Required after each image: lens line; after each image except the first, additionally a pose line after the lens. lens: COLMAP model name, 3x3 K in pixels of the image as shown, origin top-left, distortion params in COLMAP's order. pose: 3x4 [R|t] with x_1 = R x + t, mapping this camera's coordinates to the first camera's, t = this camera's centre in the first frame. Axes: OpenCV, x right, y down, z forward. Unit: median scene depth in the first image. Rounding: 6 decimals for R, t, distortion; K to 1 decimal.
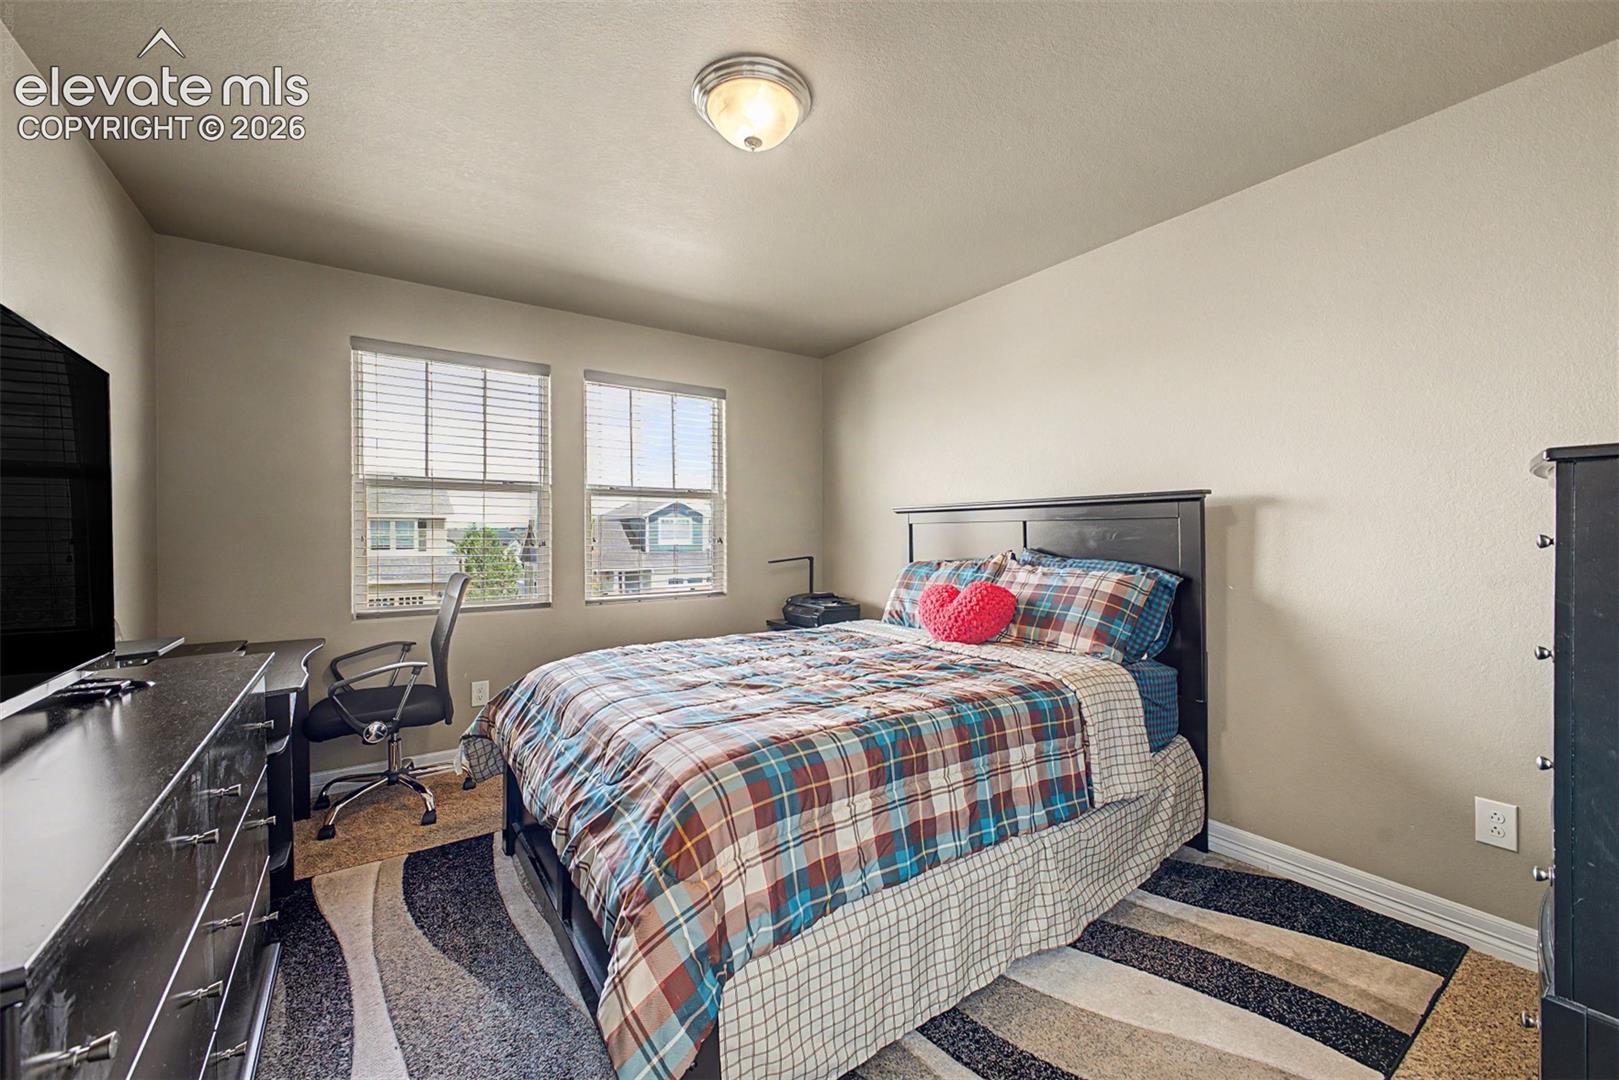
lens RADIAL K [[638.4, 0, 809.5], [0, 638.4, 540.0], [0, 0, 1]] dist [0.014451, 0.000034]
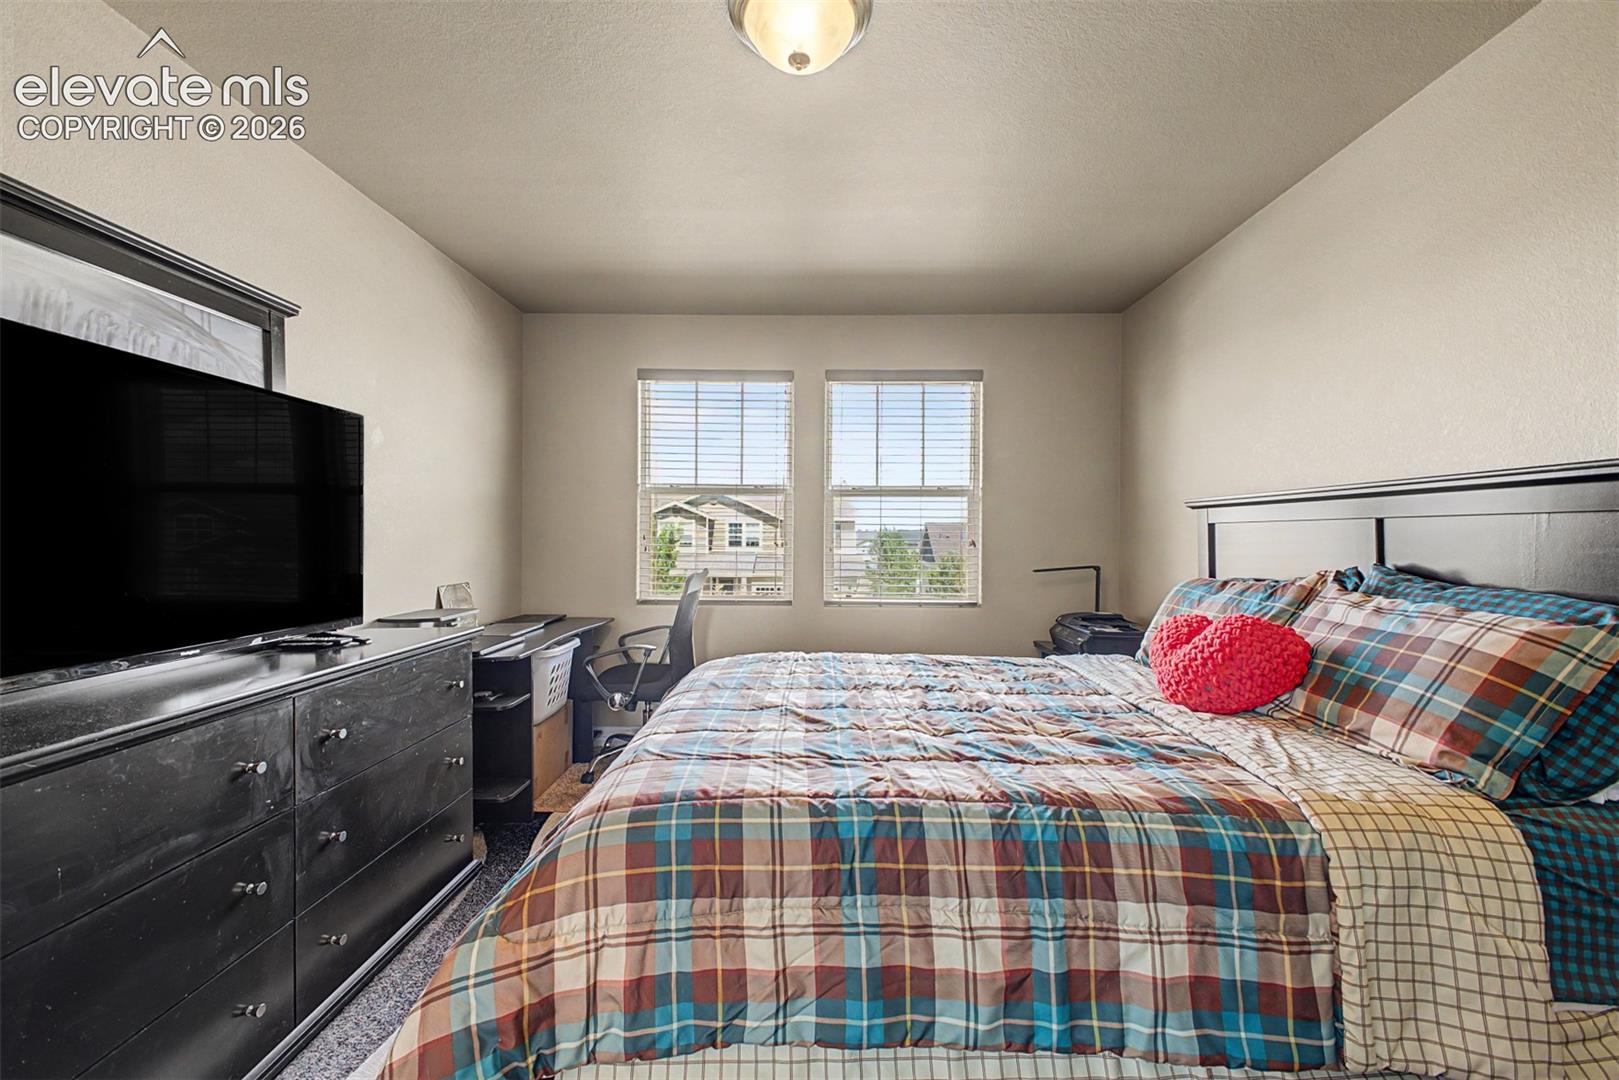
lens RADIAL K [[642.1, 0, 815.1], [0, 642.1, 537.1], [0, 0, 1]] dist [0.006453, -0.000687]
pose [[0.817911, 0.009466, -0.575266, 0.390525], [-0.013813, 0.999900, -0.003186, -0.005018], [0.575178, 0.010552, 0.817960, 0.320256]]
